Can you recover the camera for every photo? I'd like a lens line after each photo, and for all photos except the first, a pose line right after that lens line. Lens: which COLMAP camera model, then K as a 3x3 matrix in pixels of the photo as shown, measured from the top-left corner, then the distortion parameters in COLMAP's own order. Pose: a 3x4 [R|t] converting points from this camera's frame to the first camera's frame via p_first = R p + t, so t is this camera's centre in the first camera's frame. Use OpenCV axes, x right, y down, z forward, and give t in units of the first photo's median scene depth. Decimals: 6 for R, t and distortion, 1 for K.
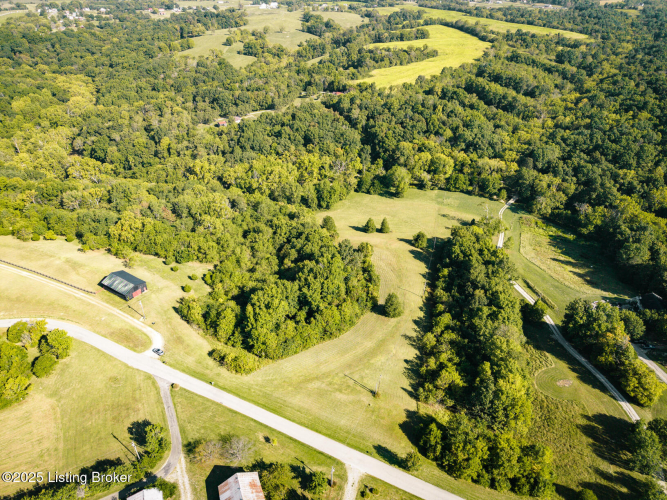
lens RADIAL K [[443.3, 0, 333.0], [0, 443.3, 248.4], [0, 0, 1]] dist [0.041105, -0.049425]
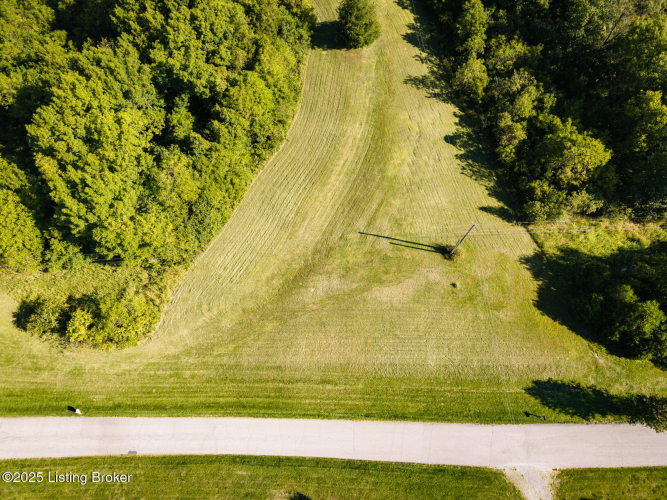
lens RADIAL K [[443.3, 0, 333.0], [0, 443.3, 248.4], [0, 0, 1]] dist [0.041105, -0.049425]
pose [[0.890085, -0.425405, 0.163647, -0.037241], [0.238537, 0.740702, 0.628061, 0.006370], [-0.388394, -0.519991, 0.760763, 0.325927]]
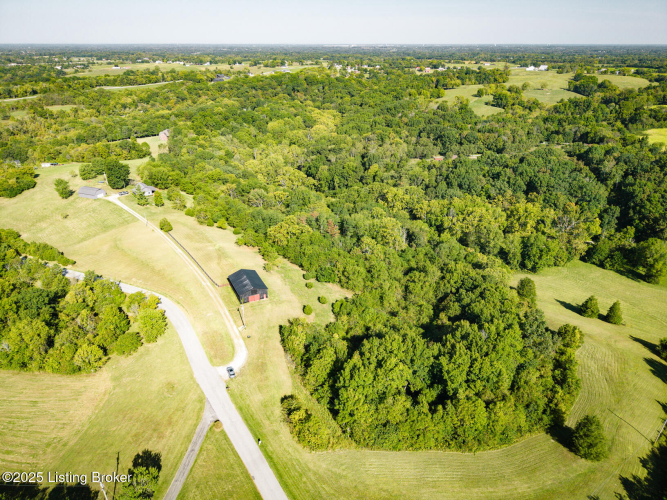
lens RADIAL K [[443.3, 0, 333.0], [0, 443.3, 248.4], [0, 0, 1]] dist [0.041105, -0.049425]
pose [[0.859202, 0.216587, -0.463532, 0.039171], [-0.273647, 0.960041, -0.058648, 0.010354], [0.432307, 0.177234, 0.884137, 0.178501]]
